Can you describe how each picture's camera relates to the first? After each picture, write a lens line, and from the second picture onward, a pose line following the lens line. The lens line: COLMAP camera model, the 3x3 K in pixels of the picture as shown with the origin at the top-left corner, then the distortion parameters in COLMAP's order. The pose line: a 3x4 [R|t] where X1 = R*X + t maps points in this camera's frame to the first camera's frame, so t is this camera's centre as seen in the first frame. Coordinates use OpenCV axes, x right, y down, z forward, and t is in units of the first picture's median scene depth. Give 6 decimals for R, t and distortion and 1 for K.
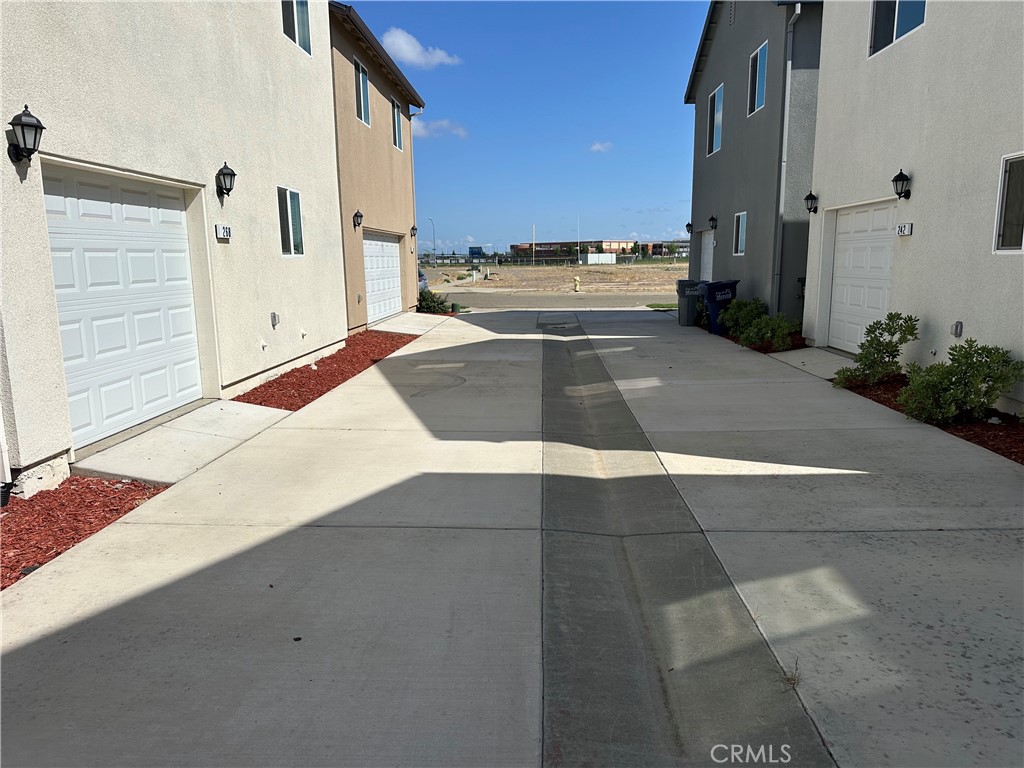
lens RADIAL K [[719.8, 0, 510.9], [0, 719.8, 386.6], [0, 0, 1]] dist [0.053037, -0.063685]
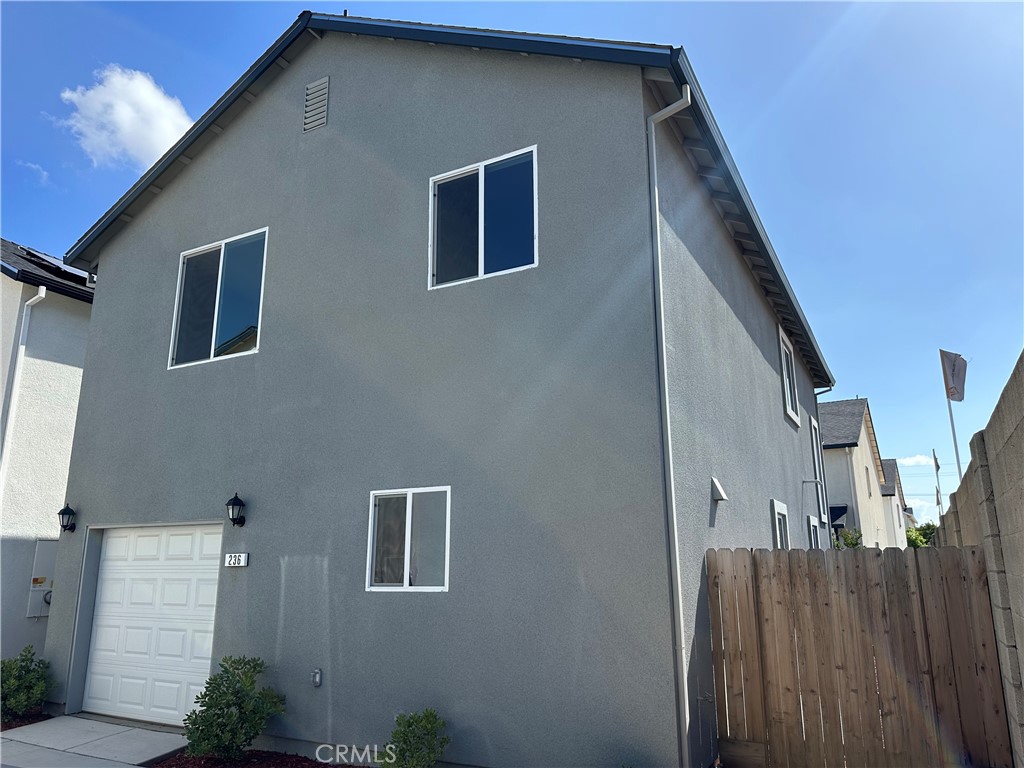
lens RADIAL K [[719.8, 0, 507.3], [0, 719.8, 386.9], [0, 0, 1]] dist [0.053037, -0.063685]
pose [[0.444074, 0.223037, 0.867786, -0.106945], [0.159695, 0.933312, -0.321599, -0.076325], [-0.881644, 0.281395, 0.378842, 0.317264]]
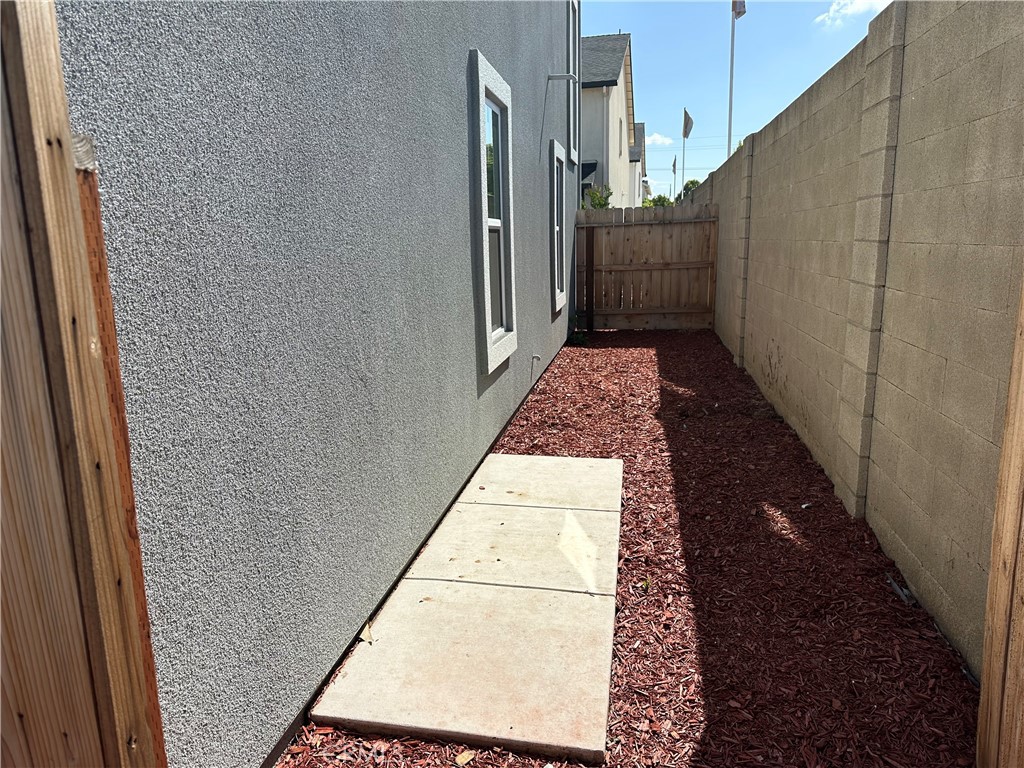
lens RADIAL K [[719.8, 0, 511.6], [0, 719.8, 387.8], [0, 0, 1]] dist [0.053037, -0.063685]
pose [[0.132422, -0.191147, 0.972588, 0.524962], [0.205757, 0.965156, 0.161672, -0.066155], [-0.969602, 0.178708, 0.167137, 0.361171]]
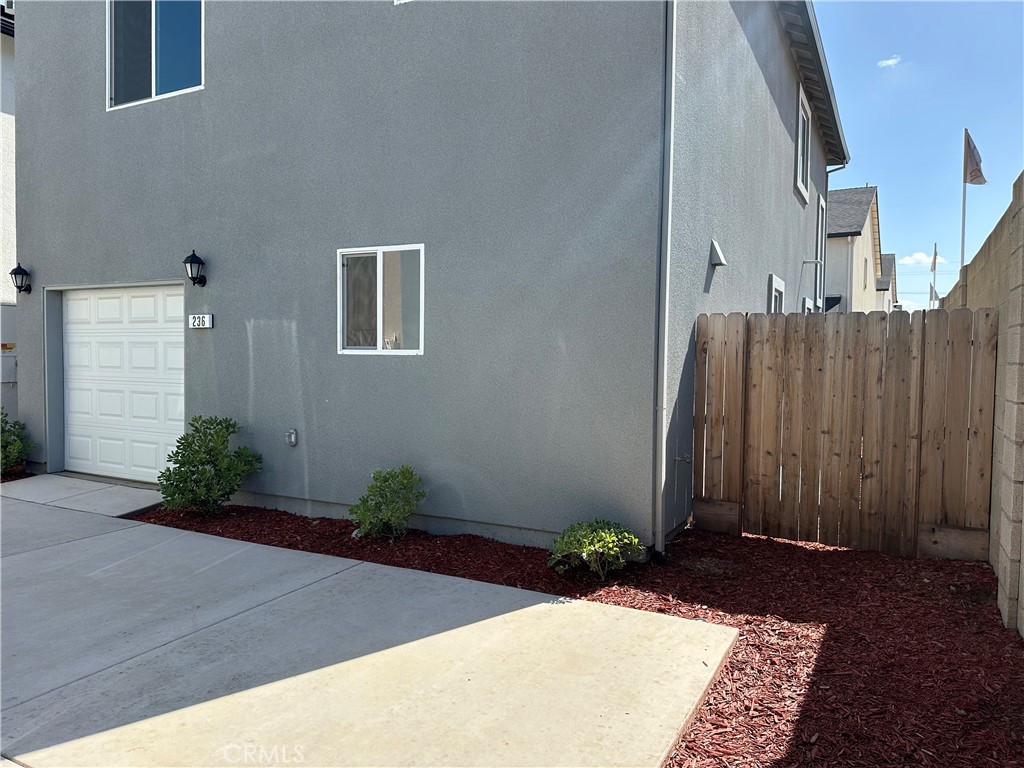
lens RADIAL K [[719.8, 0, 510.3], [0, 719.8, 377.0], [0, 0, 1]] dist [0.053037, -0.063685]
pose [[0.432371, -0.009326, 0.901648, -0.042341], [0.145131, 0.987629, -0.059380, -0.054238], [-0.889940, 0.156531, 0.428376, 0.337131]]
